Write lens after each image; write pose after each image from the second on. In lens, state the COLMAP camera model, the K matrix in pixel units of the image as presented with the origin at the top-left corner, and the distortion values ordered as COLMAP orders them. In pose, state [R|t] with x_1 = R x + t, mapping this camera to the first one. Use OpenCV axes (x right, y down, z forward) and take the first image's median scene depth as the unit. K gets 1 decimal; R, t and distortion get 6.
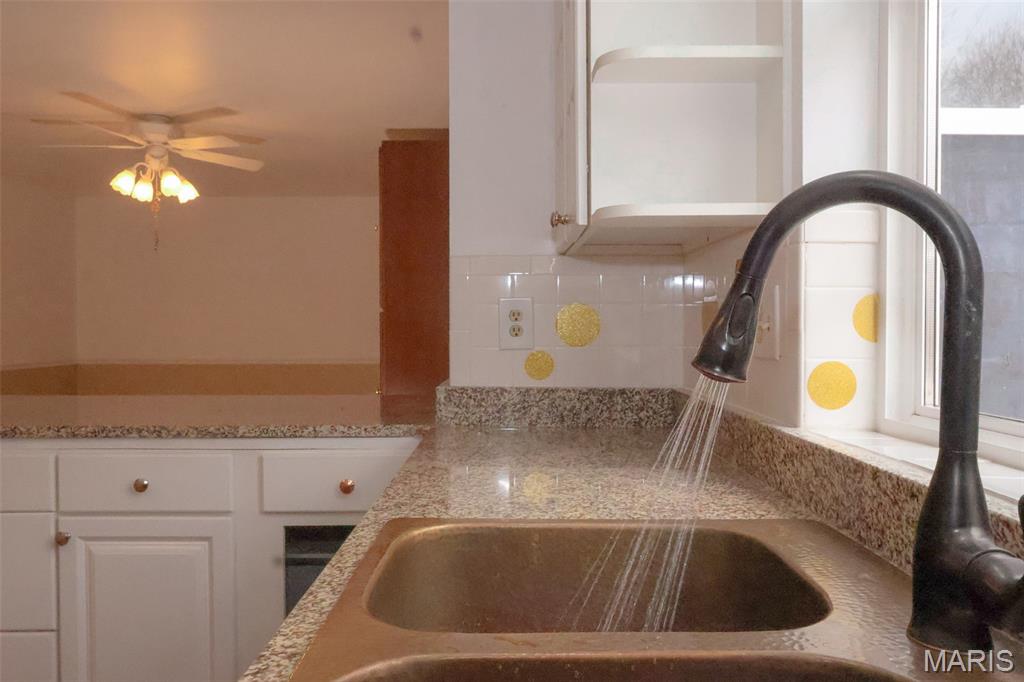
lens RADIAL K [[755.3, 0, 512.0], [0, 755.3, 341.0], [0, 0, 1]] dist [-0.018651, 0.009870]
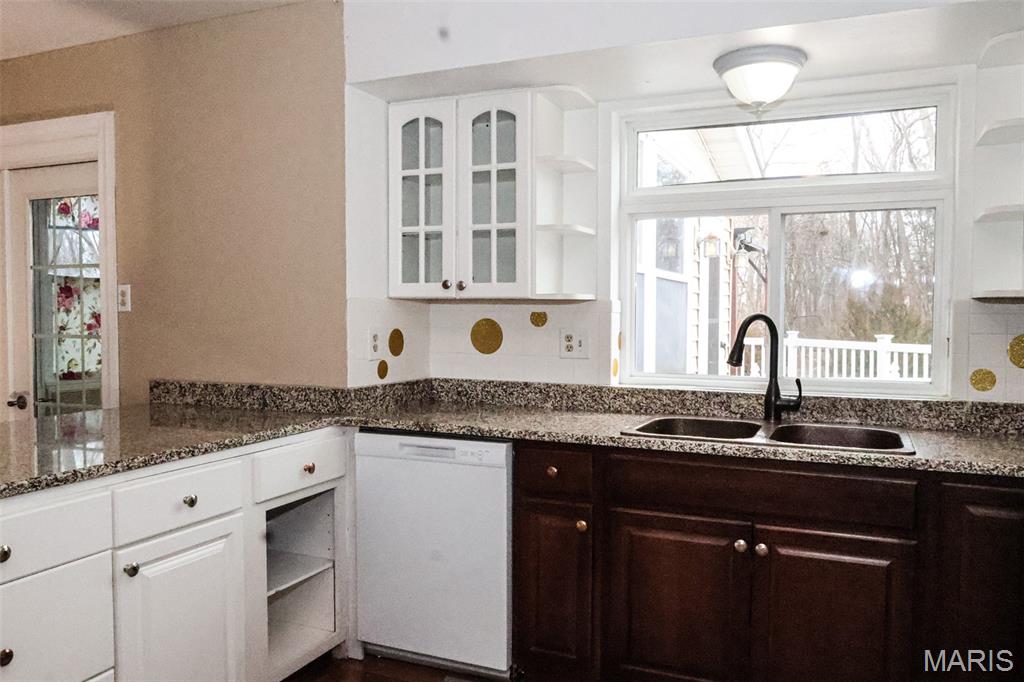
lens RADIAL K [[755.3, 0, 512.0], [0, 755.3, 341.0], [0, 0, 1]] dist [-0.018651, 0.009870]
pose [[0.432055, -0.031653, 0.901292, -1.262094], [0.025399, 0.999415, 0.022923, -0.055951], [-0.901490, 0.012987, 0.432606, 0.088216]]
